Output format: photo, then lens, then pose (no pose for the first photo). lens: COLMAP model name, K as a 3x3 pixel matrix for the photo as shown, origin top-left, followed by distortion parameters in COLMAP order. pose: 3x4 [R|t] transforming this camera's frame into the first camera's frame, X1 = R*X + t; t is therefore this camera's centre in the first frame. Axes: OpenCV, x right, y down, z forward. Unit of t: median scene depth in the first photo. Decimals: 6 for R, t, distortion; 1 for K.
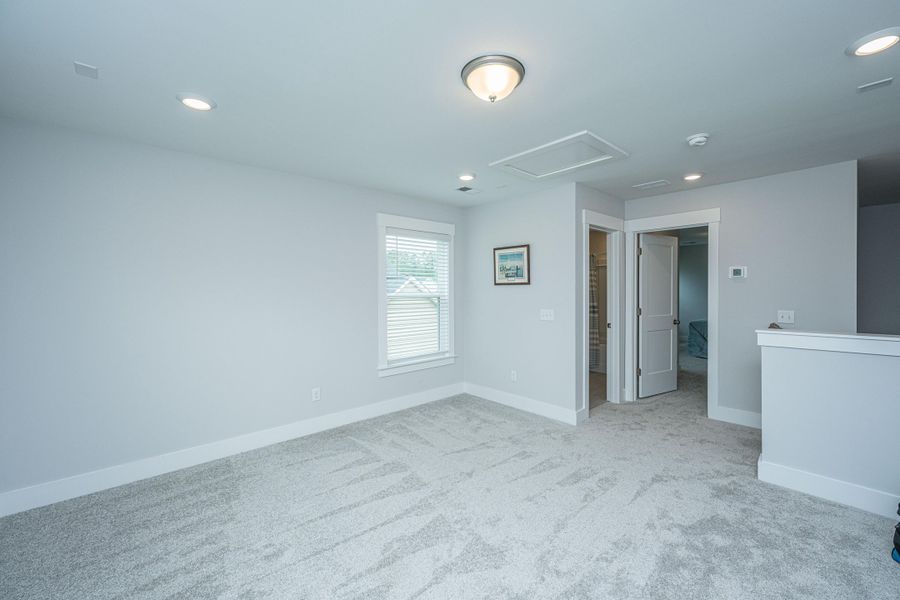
lens RADIAL K [[369.0, 0, 452.1], [0, 369.0, 289.0], [0, 0, 1]] dist [-0.001026, -0.000248]
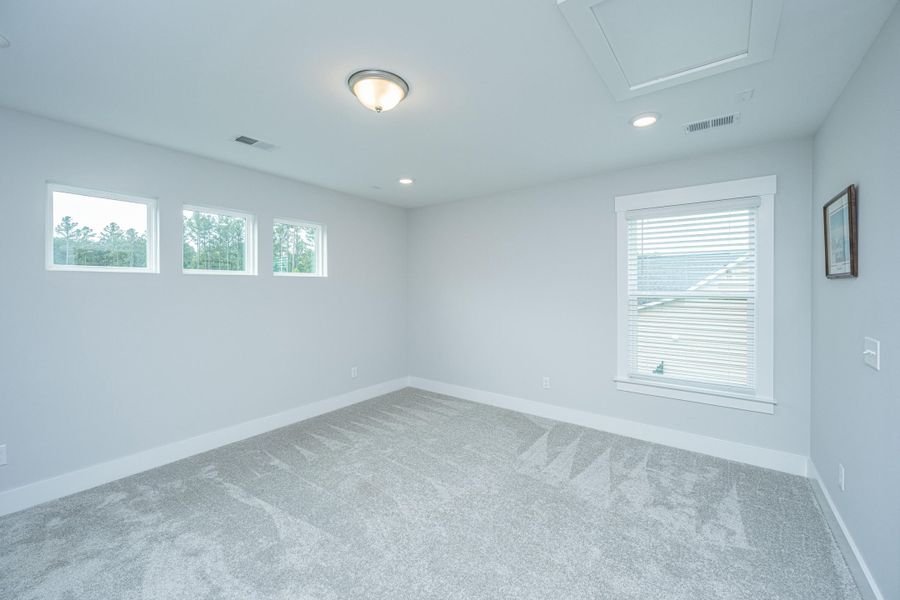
lens RADIAL K [[355.9, 0, 452.3], [0, 355.9, 286.0], [0, 0, 1]] dist [-0.001385, -0.000229]
pose [[0.183325, 0.002852, -0.983048, 0.541719], [0.003930, 0.999986, 0.003634, -0.005268], [0.983045, -0.004529, 0.183311, 0.469456]]
